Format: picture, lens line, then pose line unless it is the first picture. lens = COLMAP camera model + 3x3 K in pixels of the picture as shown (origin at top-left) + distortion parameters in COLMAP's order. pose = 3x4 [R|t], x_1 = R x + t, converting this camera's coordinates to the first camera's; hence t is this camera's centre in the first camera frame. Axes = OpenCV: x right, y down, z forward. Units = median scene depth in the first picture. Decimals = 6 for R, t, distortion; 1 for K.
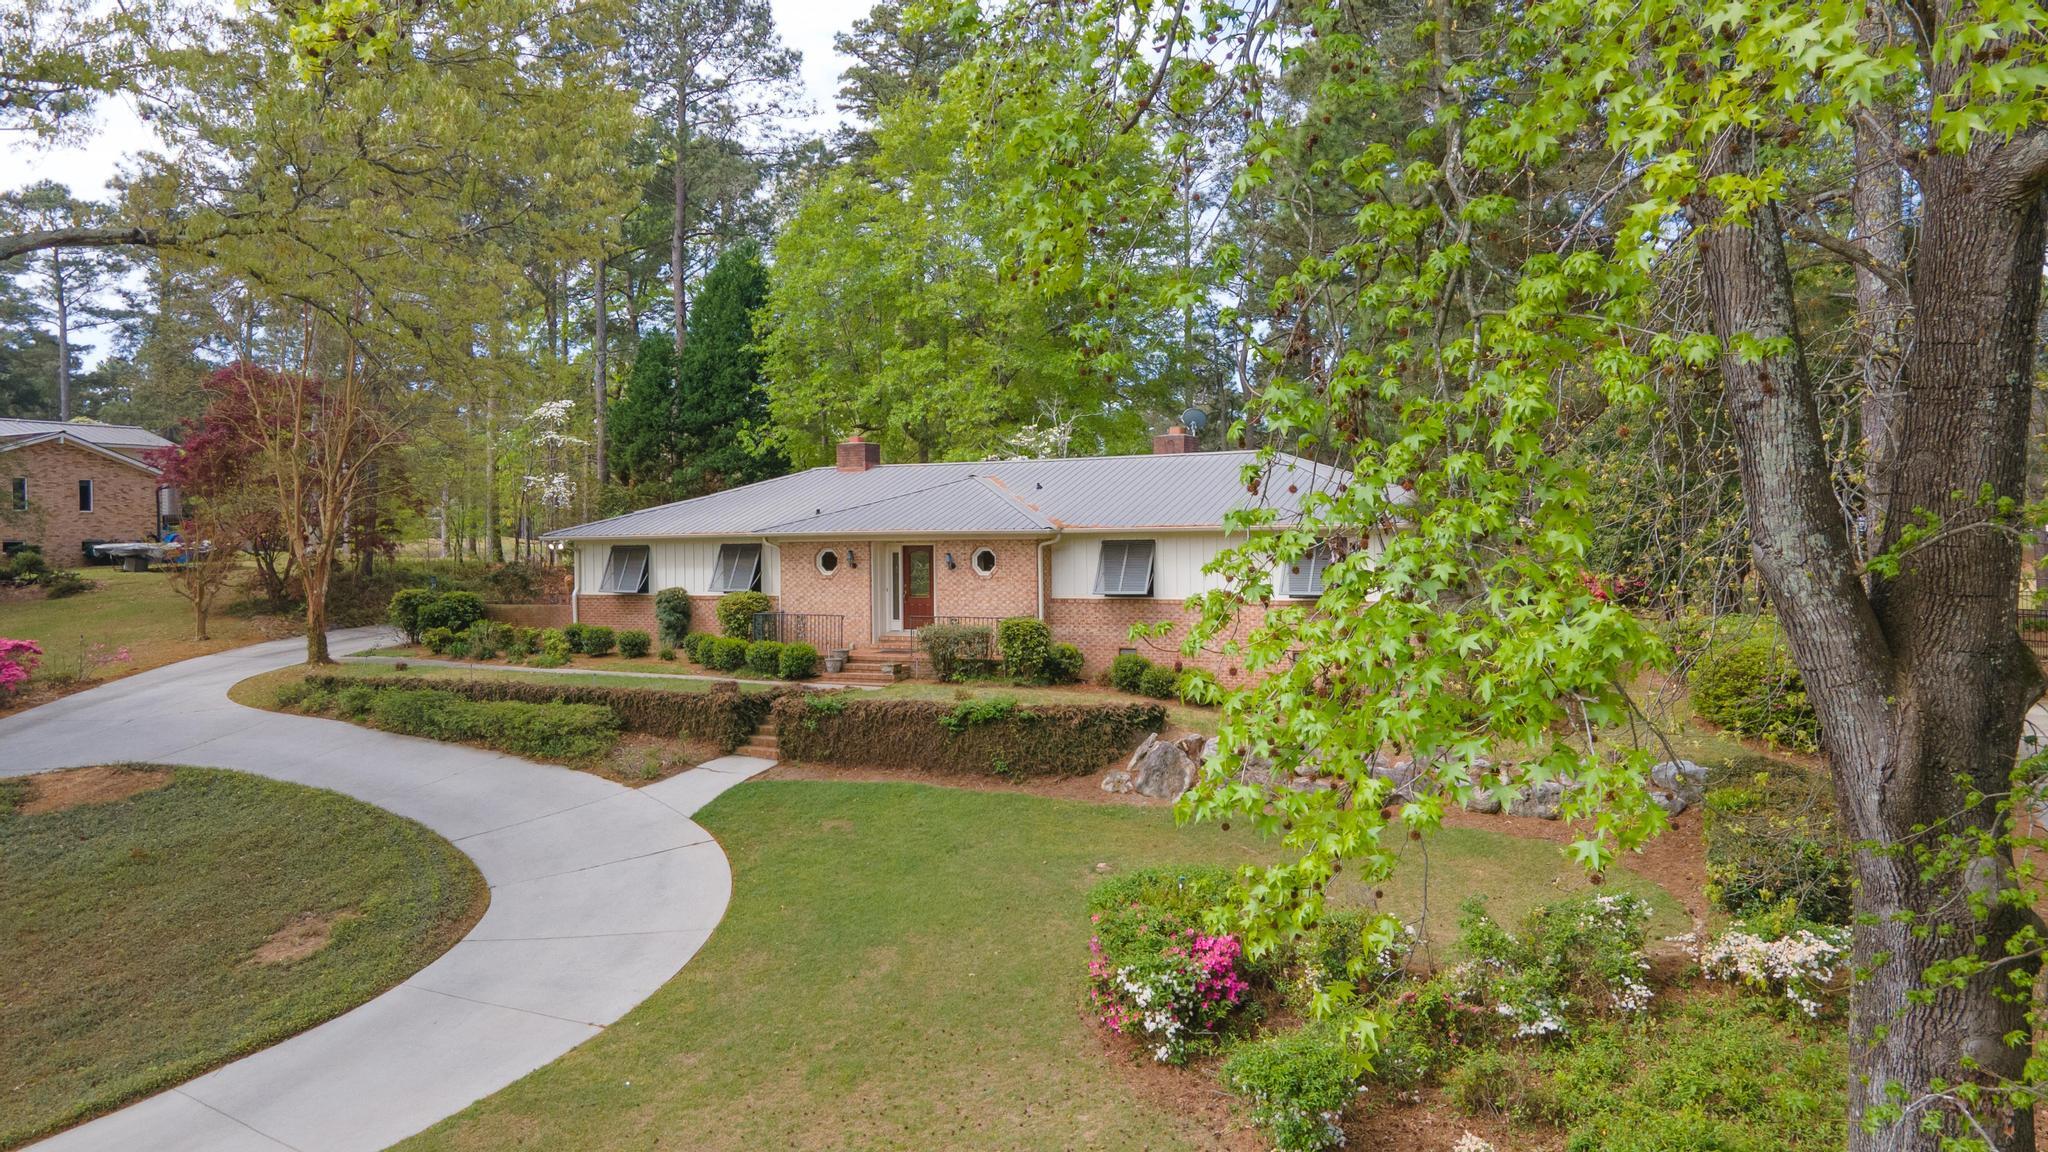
lens RADIAL K [[1476.2, 0, 1024.0], [0, 1476.2, 576.0], [0, 0, 1]] dist [0.005424, 0.000817]
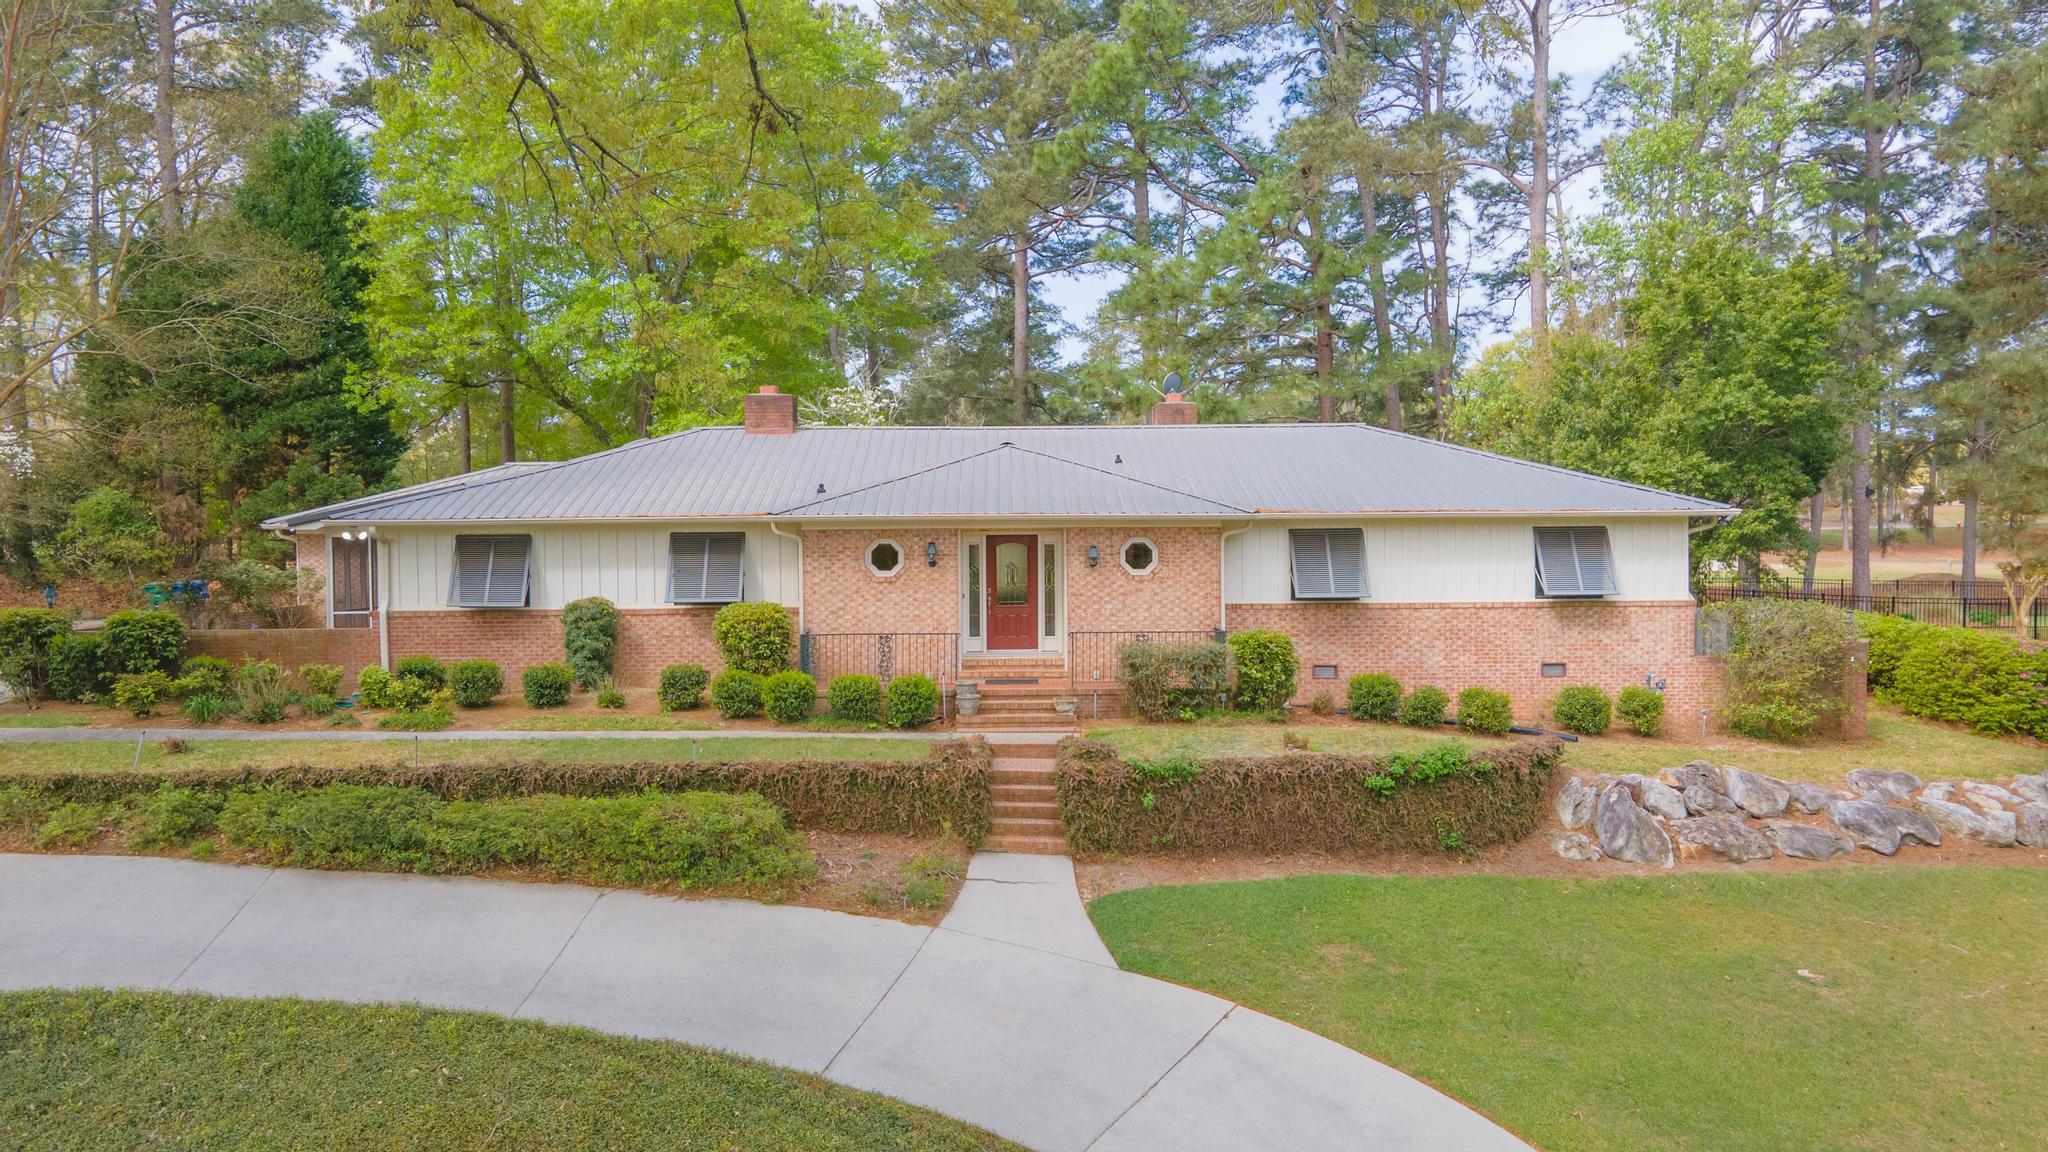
lens RADIAL K [[1476.2, 0, 1024.0], [0, 1476.2, 576.0], [0, 0, 1]] dist [0.005424, 0.000817]
pose [[0.880839, -0.006346, 0.473374, -0.413170], [0.008440, 0.999962, -0.002298, 0.001238], [-0.473341, 0.006020, 0.880859, 0.358813]]
